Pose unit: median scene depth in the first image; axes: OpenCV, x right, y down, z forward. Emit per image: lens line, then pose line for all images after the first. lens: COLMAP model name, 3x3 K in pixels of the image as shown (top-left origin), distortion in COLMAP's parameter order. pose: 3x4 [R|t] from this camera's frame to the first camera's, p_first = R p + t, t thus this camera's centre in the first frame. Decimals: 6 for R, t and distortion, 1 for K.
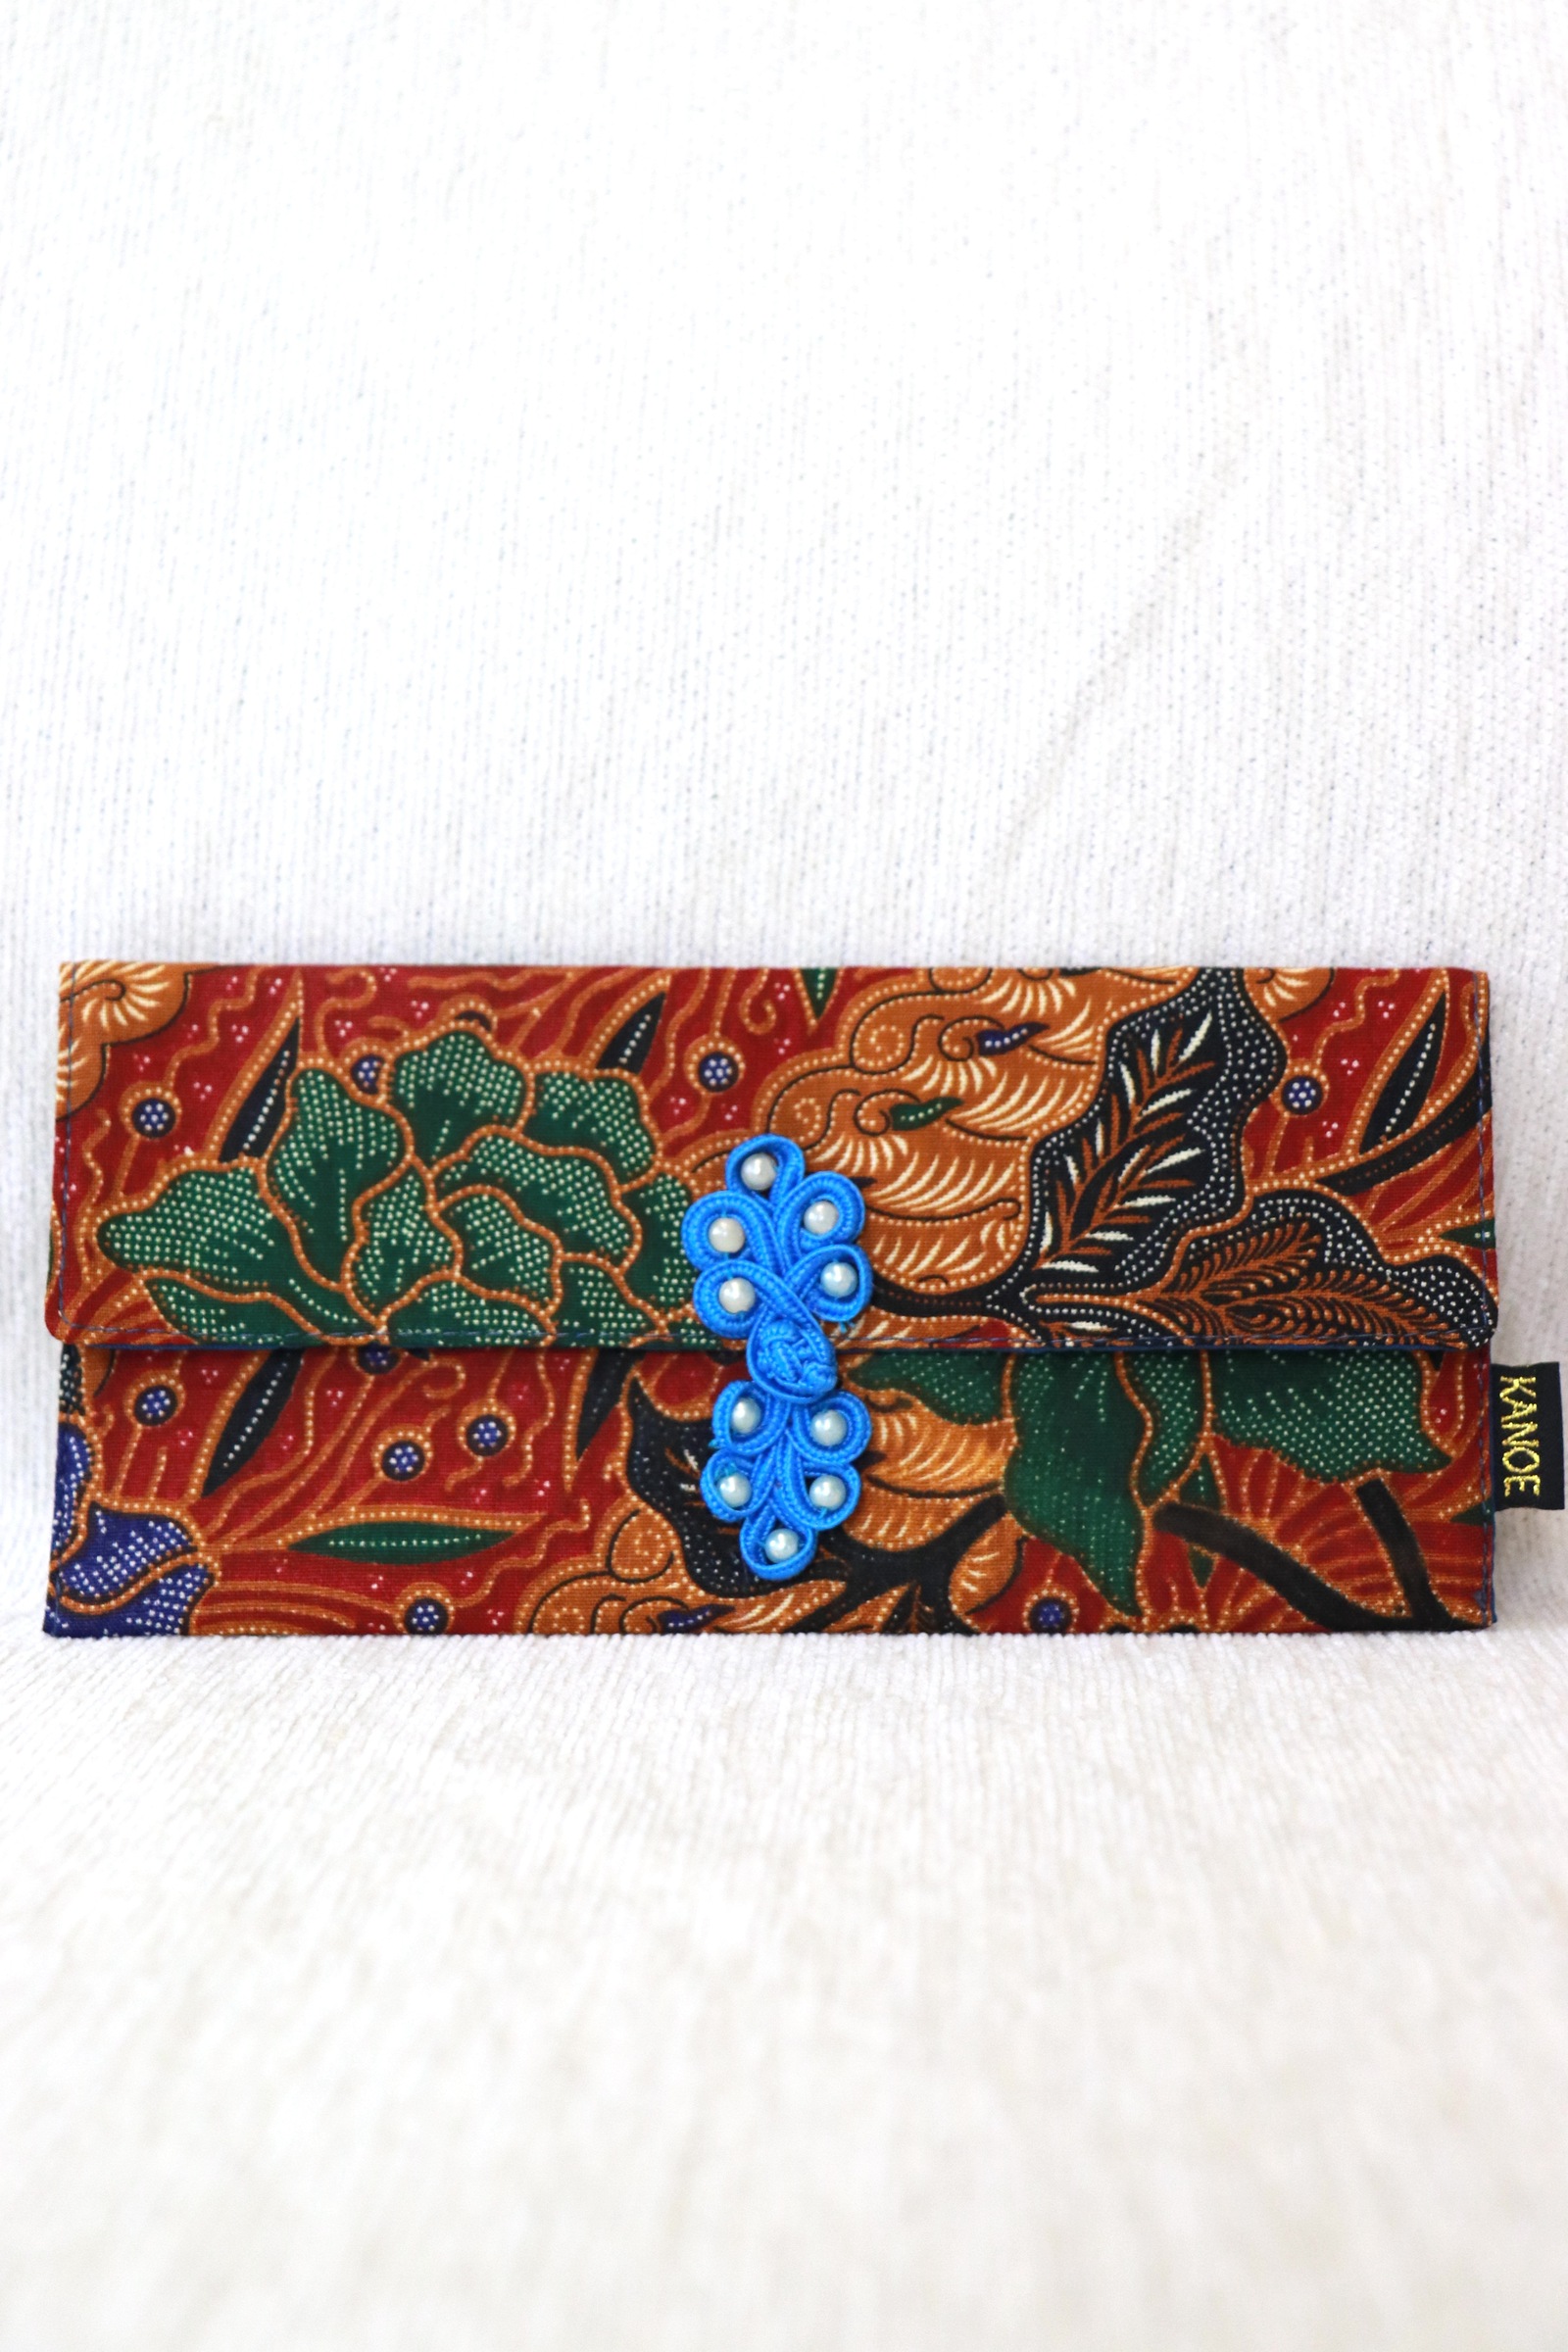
lens RADIAL K [[3139.9, 0, 786.3], [0, 3139.9, 1158.1], [0, 0, 1]] dist [-0.042744, 0.000000]
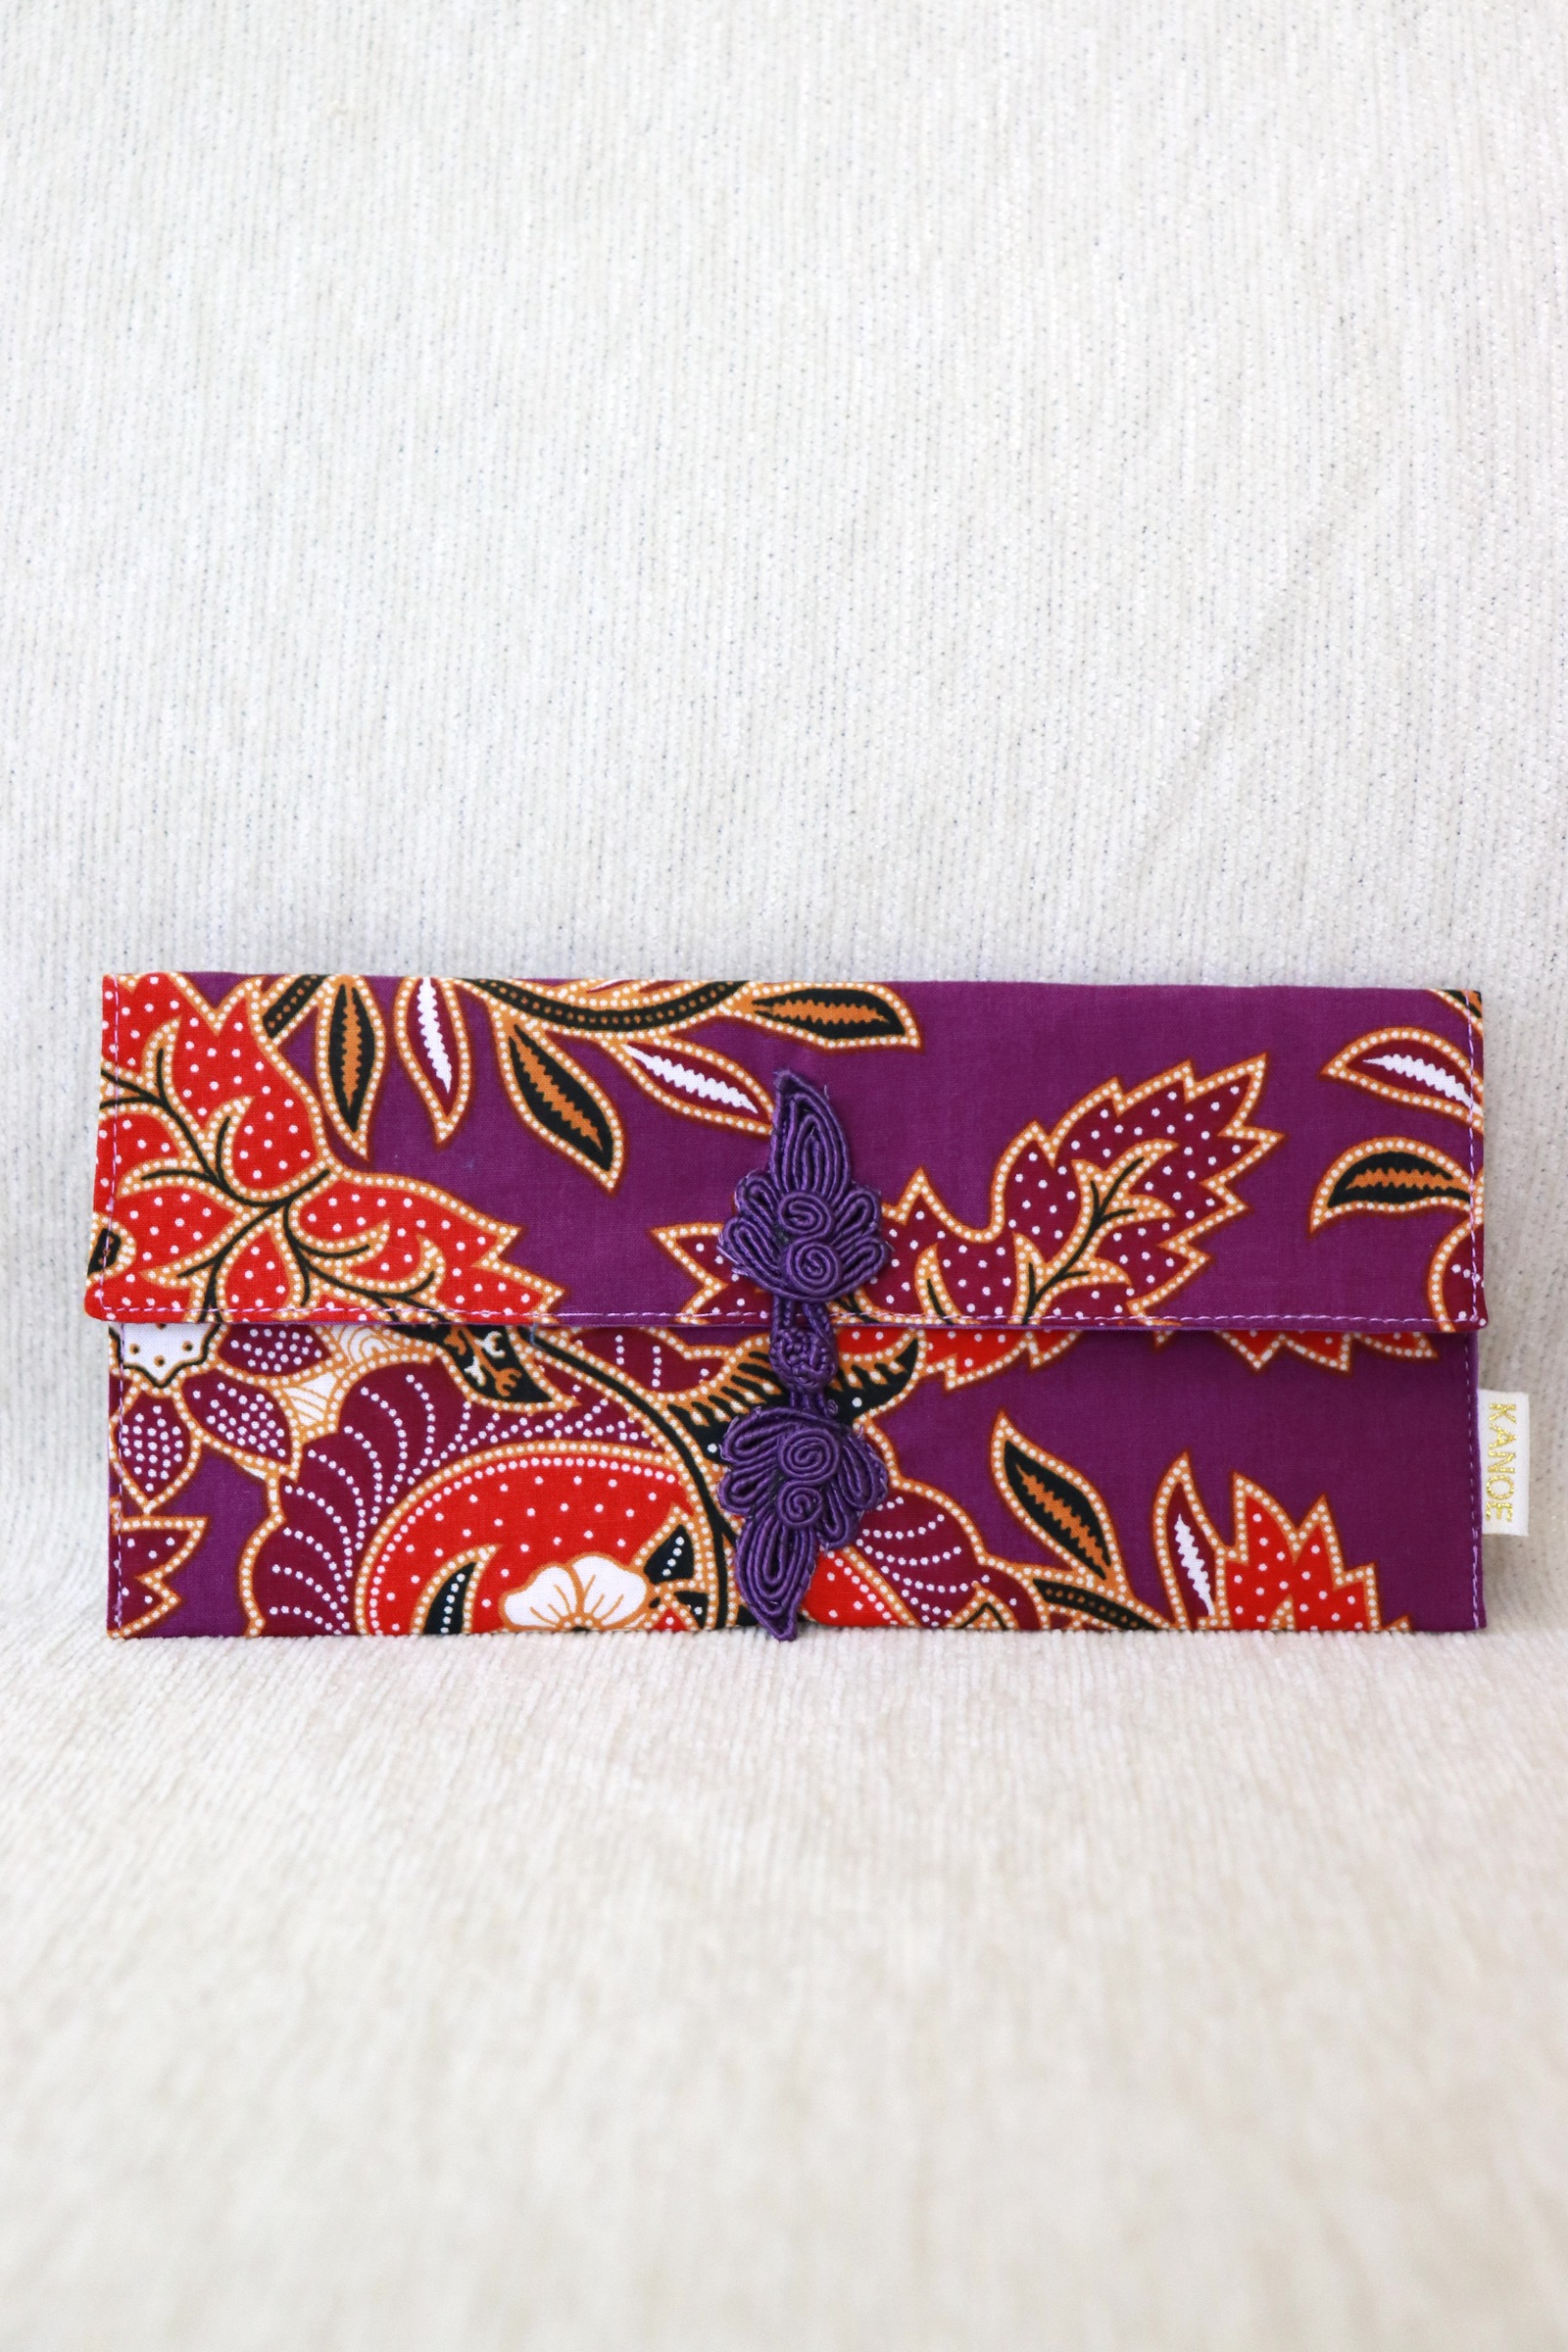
lens RADIAL K [[3368.0, 0, 784.3], [0, 3368.0, 1184.8], [0, 0, 1]] dist [-0.014364, 0.000000]
pose [[0.999985, -0.001322, 0.005332, -0.050893], [0.000977, 0.997935, 0.064217, -0.065009], [-0.005406, -0.064211, 0.997922, -0.094553]]
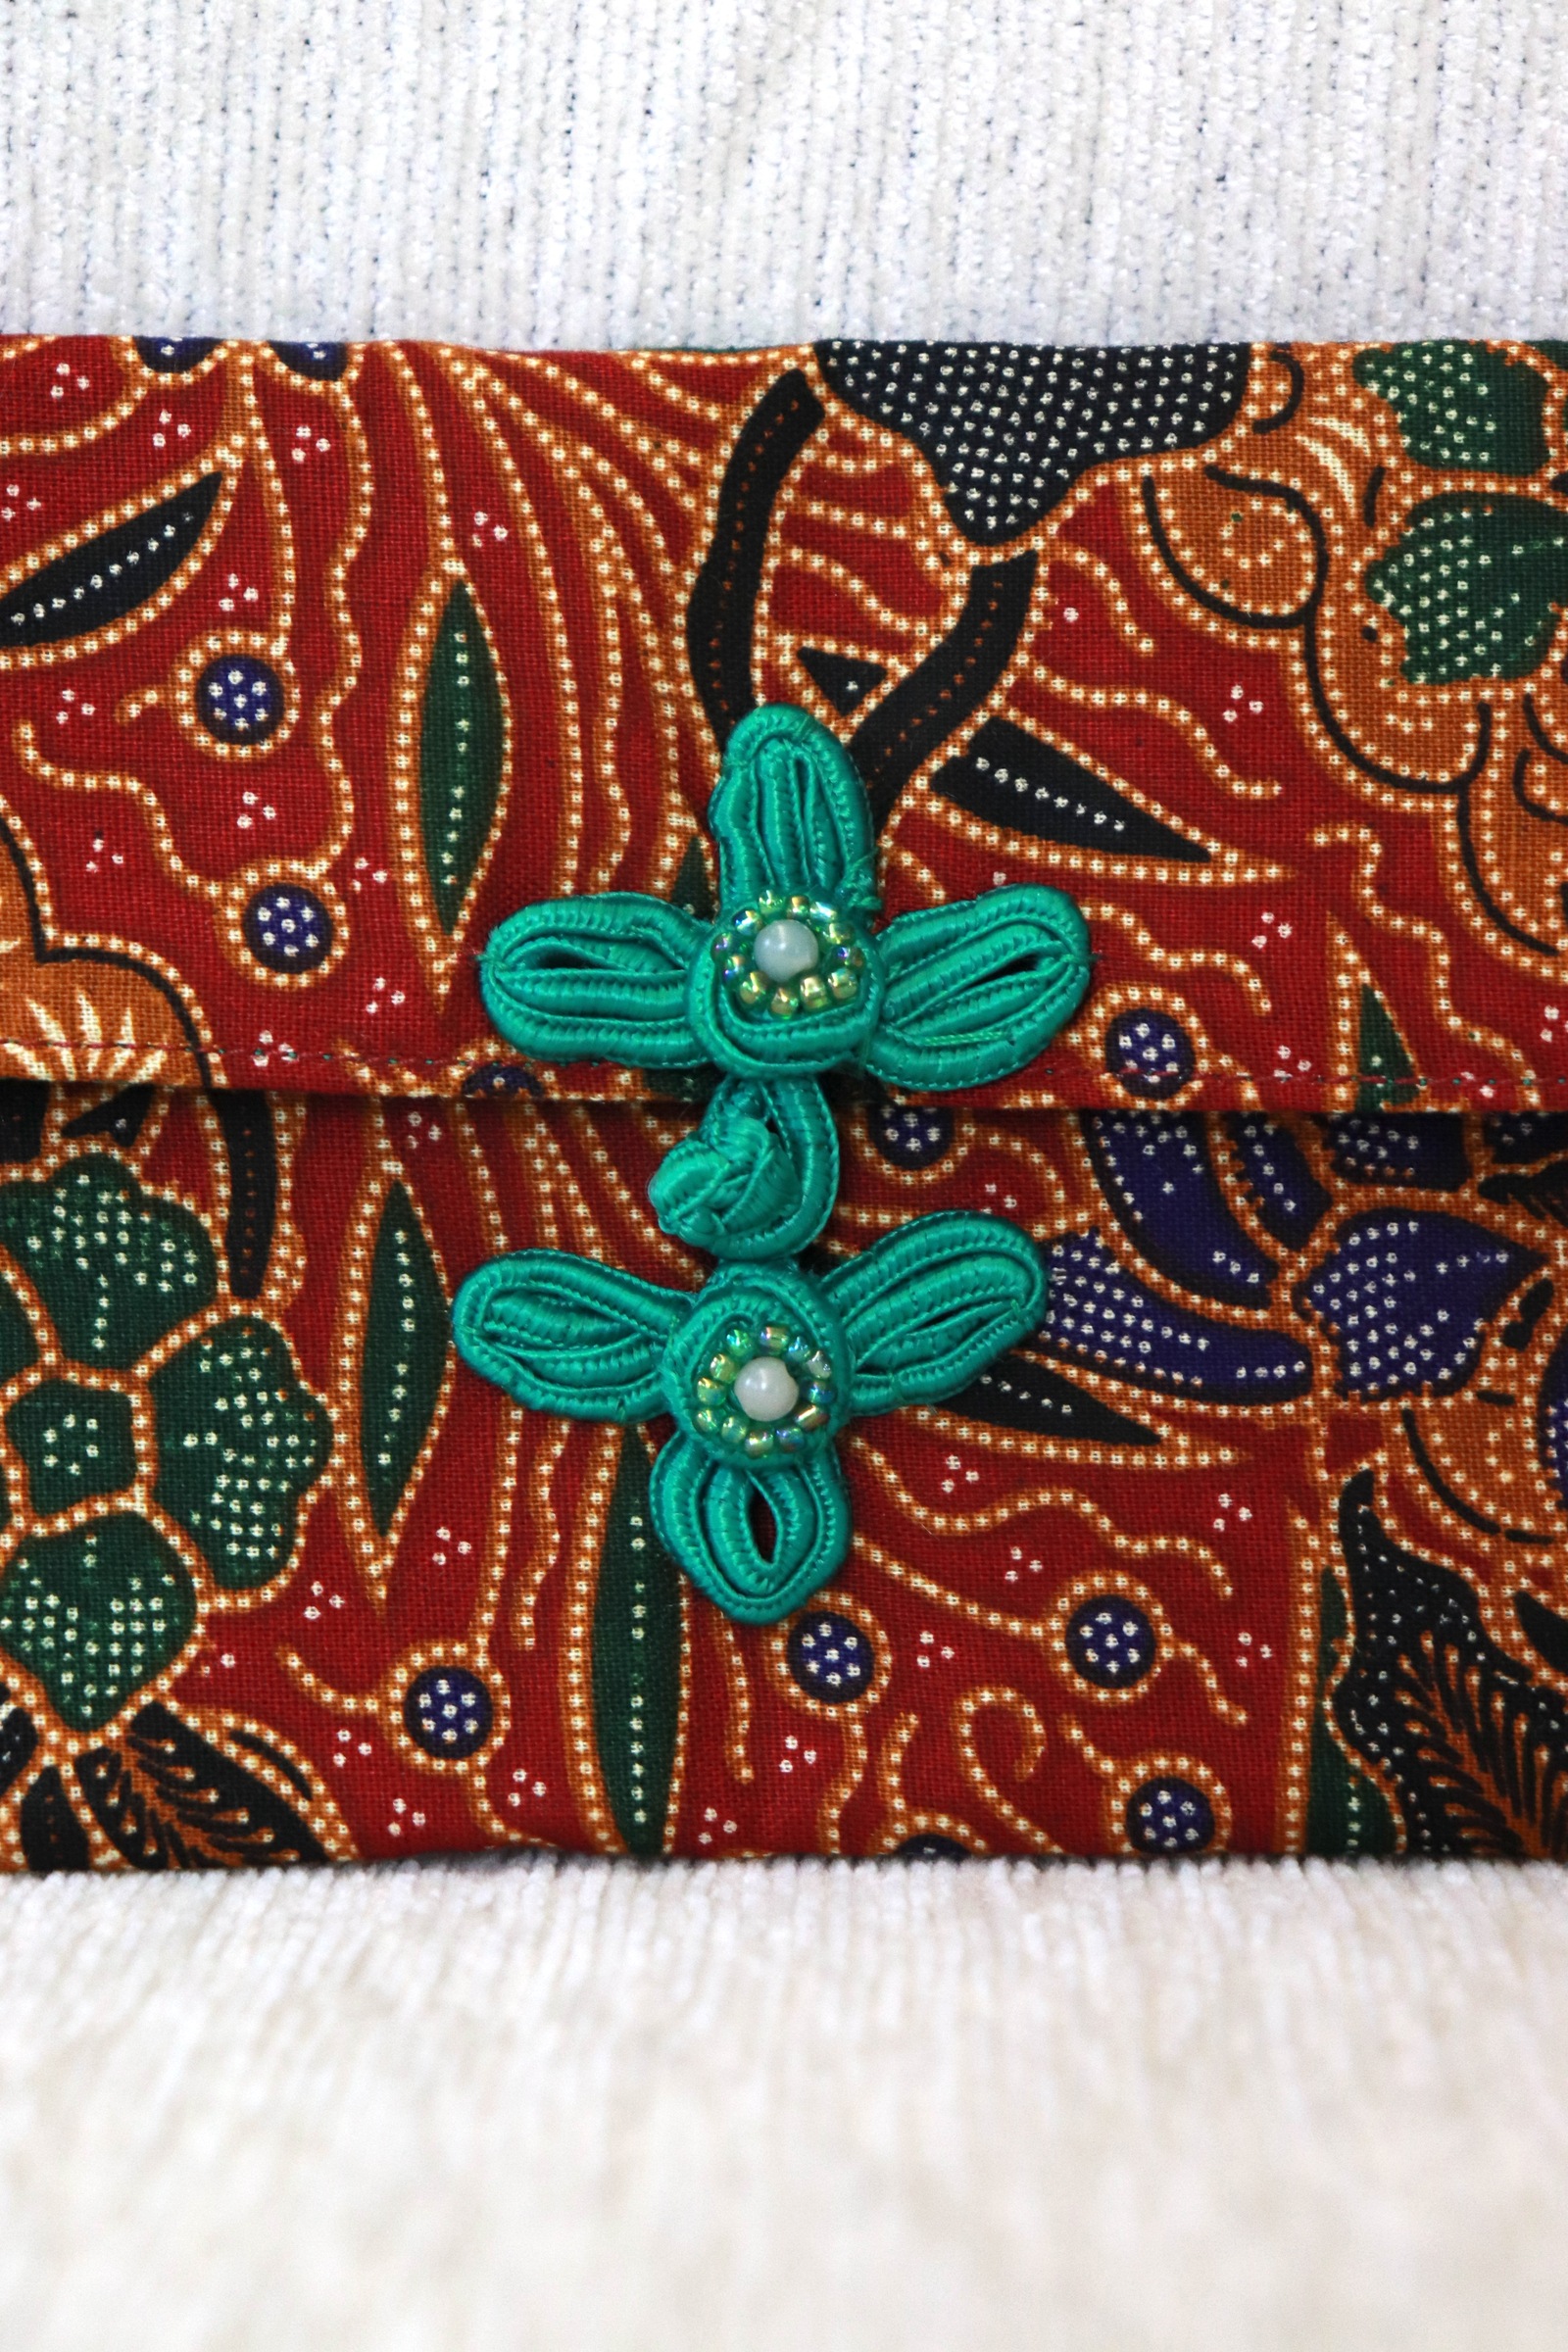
lens RADIAL K [[5482.6, 0, 798.8], [0, 5482.6, 1176.6], [0, 0, 1]] dist [0.204707, 0.000000]
pose [[0.999404, -0.006982, 0.033801, 0.053232], [0.006236, 0.999736, 0.022135, 0.033702], [-0.033947, -0.021911, 0.999183, 0.201406]]
